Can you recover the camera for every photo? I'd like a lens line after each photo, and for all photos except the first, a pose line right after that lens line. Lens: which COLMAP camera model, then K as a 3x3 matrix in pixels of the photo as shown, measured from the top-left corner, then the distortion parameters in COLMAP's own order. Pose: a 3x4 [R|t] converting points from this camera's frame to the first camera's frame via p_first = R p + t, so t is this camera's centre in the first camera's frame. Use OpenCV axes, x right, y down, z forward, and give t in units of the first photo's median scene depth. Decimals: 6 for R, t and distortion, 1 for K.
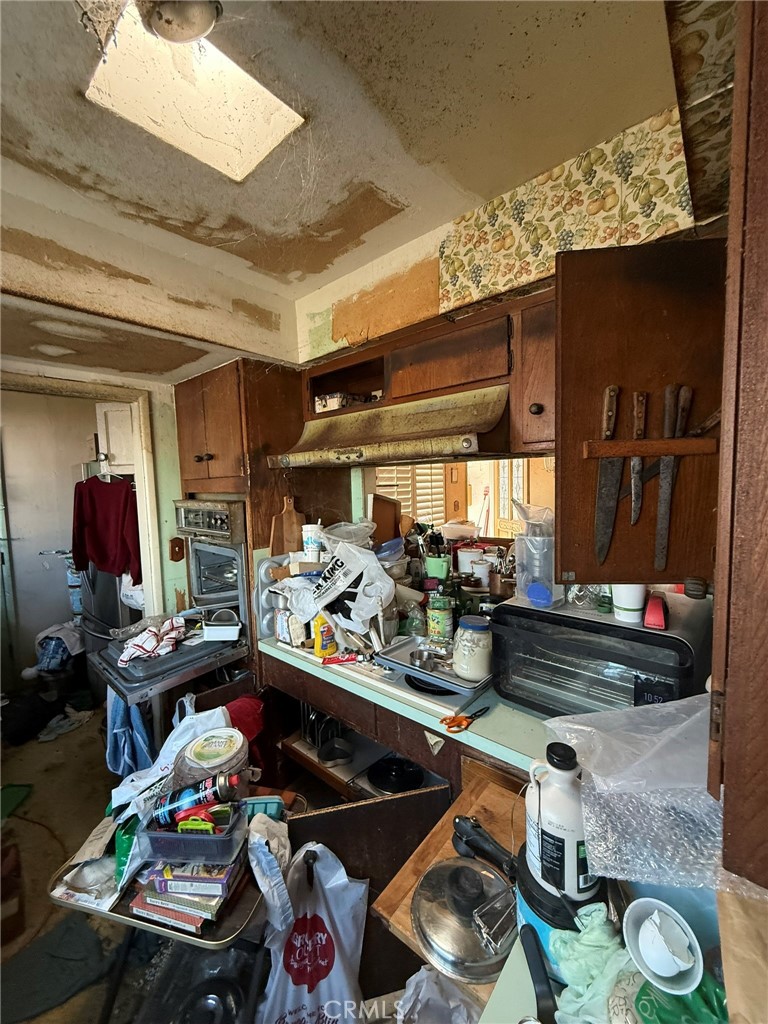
lens RADIAL K [[408.8, 0, 385.8], [0, 408.8, 511.0], [0, 0, 1]] dist [0.000047, 0.000286]
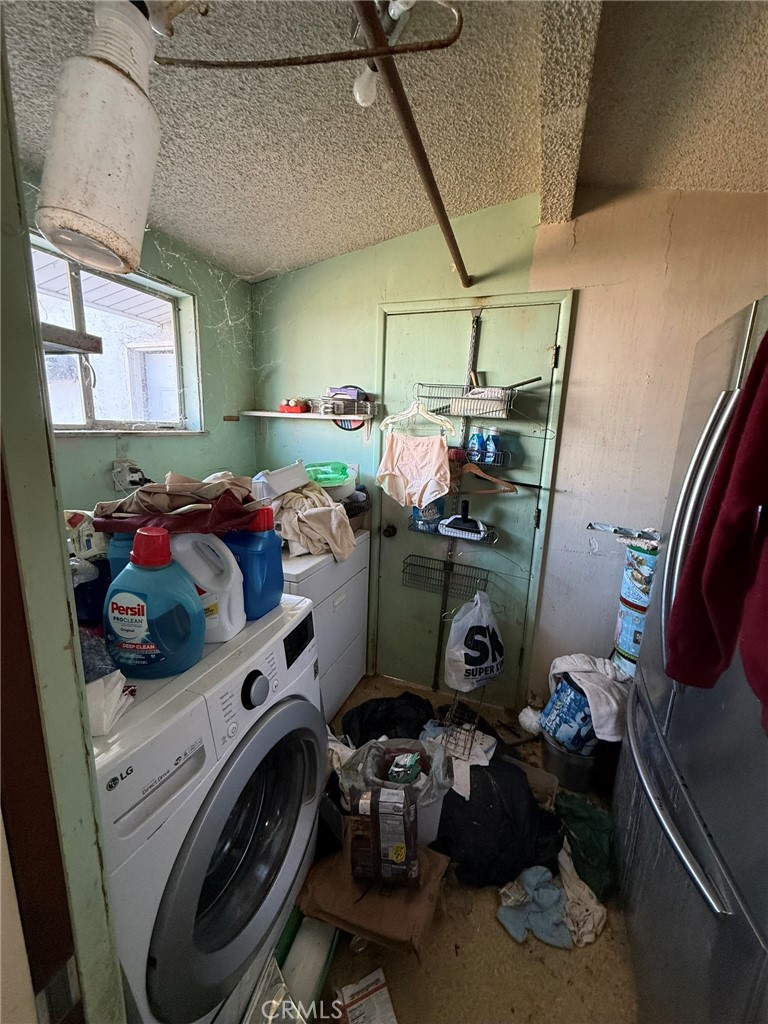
lens RADIAL K [[408.8, 0, 382.1], [0, 408.8, 512.4], [0, 0, 1]] dist [0.000047, 0.000286]
pose [[0.349647, 0.222346, -0.910115, -0.847227], [-0.117299, 0.974176, 0.192933, 0.025783], [0.929510, 0.039297, 0.366698, 1.021825]]
